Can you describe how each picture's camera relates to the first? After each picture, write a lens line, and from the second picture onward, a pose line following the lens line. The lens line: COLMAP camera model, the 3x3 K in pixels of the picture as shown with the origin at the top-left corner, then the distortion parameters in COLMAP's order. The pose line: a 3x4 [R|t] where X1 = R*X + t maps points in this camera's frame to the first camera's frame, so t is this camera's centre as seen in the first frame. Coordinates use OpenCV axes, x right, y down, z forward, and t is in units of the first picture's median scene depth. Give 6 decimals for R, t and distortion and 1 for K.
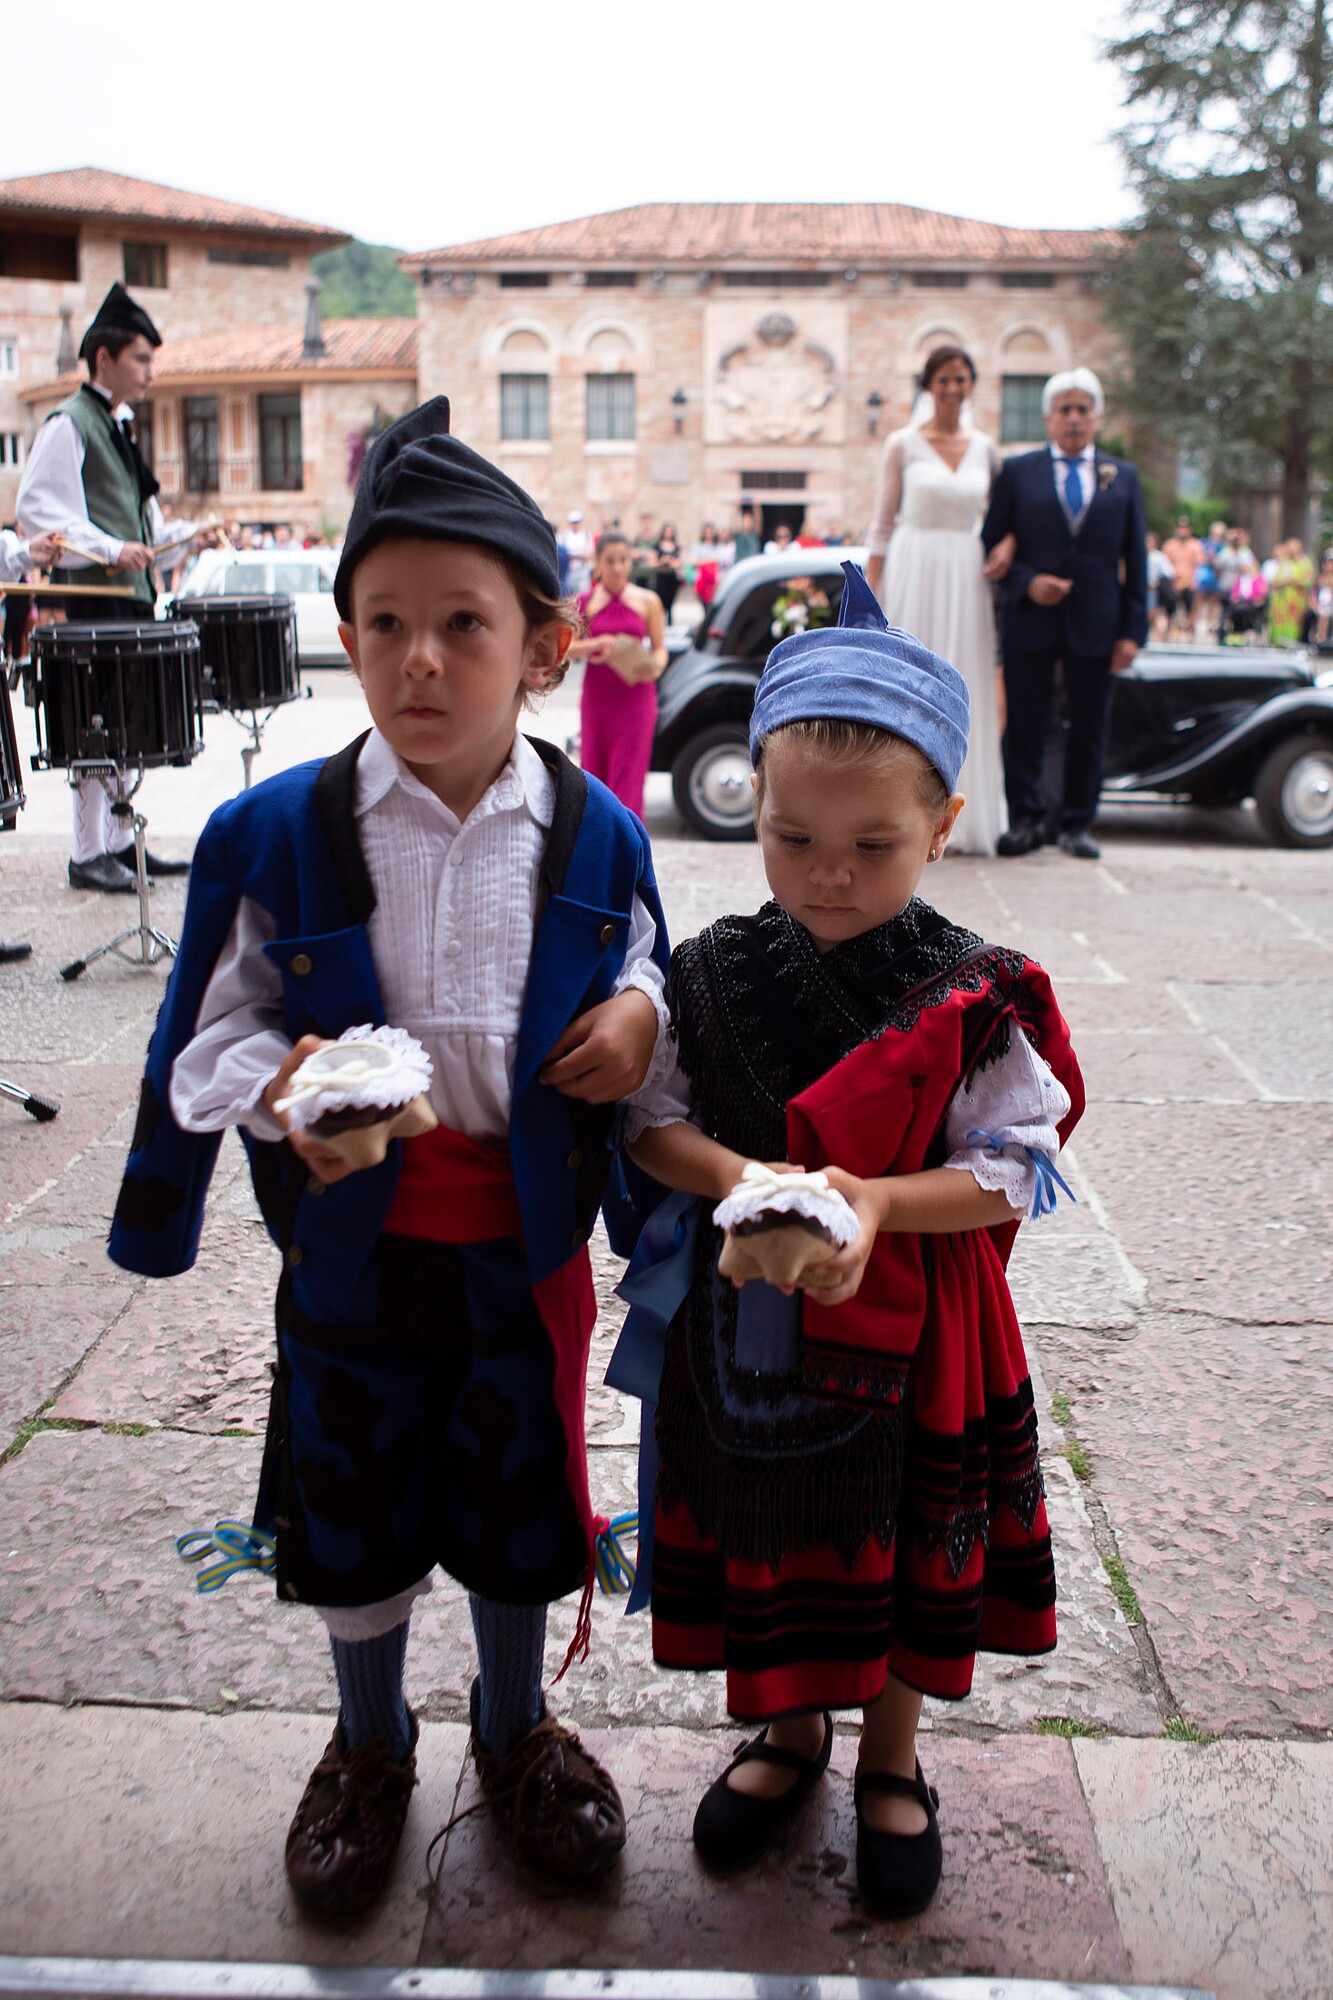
lens RADIAL K [[1895.3, 0, 664.1], [0, 1895.3, 979.0], [0, 0, 1]] dist [-0.074633, 0.122086]
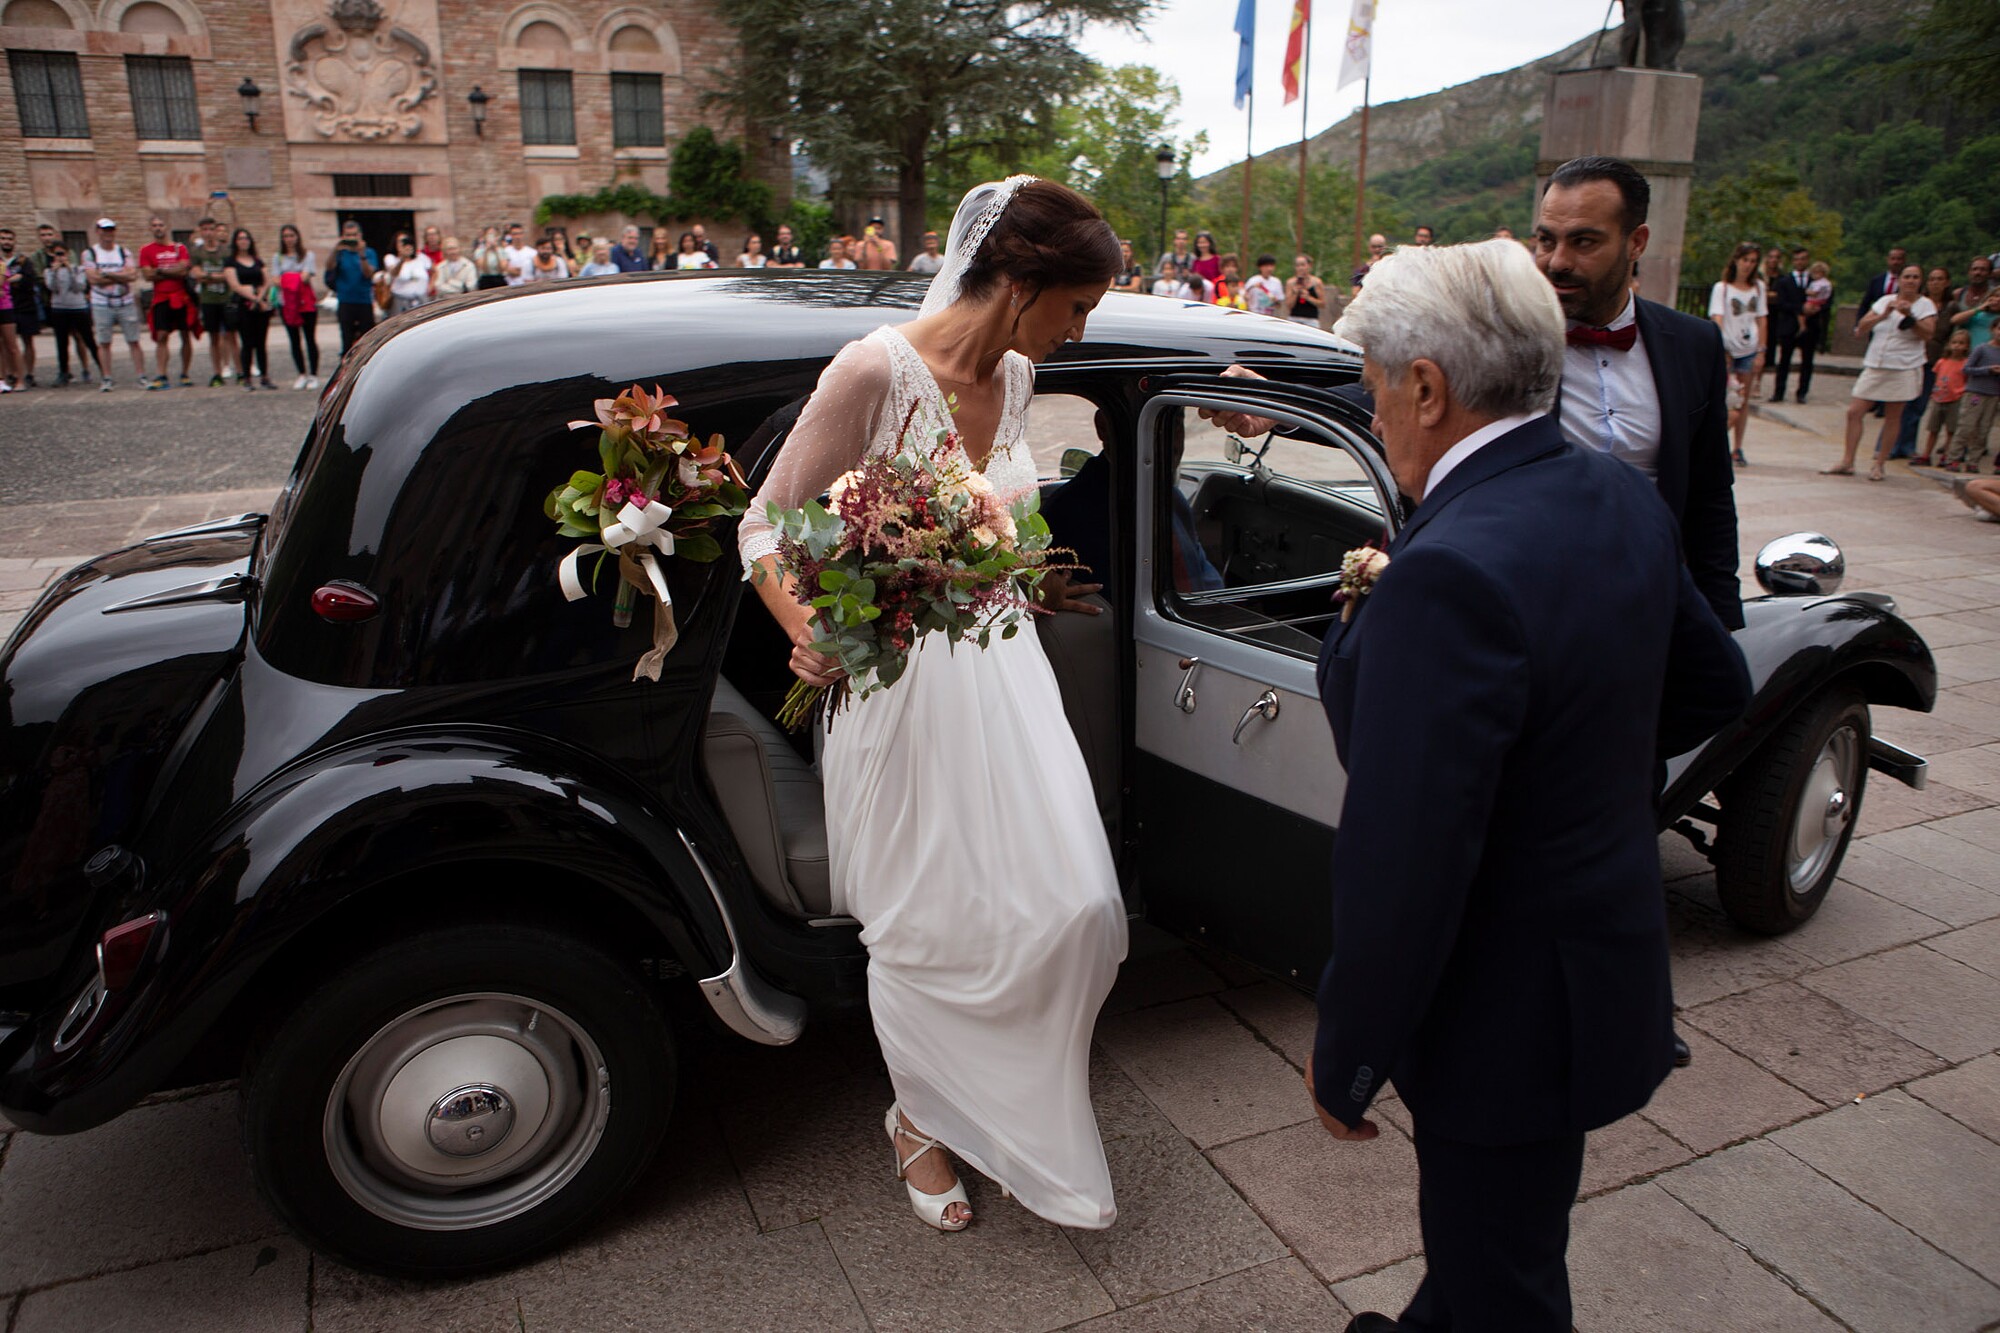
lens RADIAL K [[1678.2, 0, 1000.0], [0, 1678.2, 666.5], [0, 0, 1]] dist [0.000226, 0.005086]
pose [[0.919373, -0.110118, 0.377661, 0.004387], [0.103668, 0.993907, 0.037433, -0.031388], [-0.379482, 0.004737, 0.925187, 0.134501]]
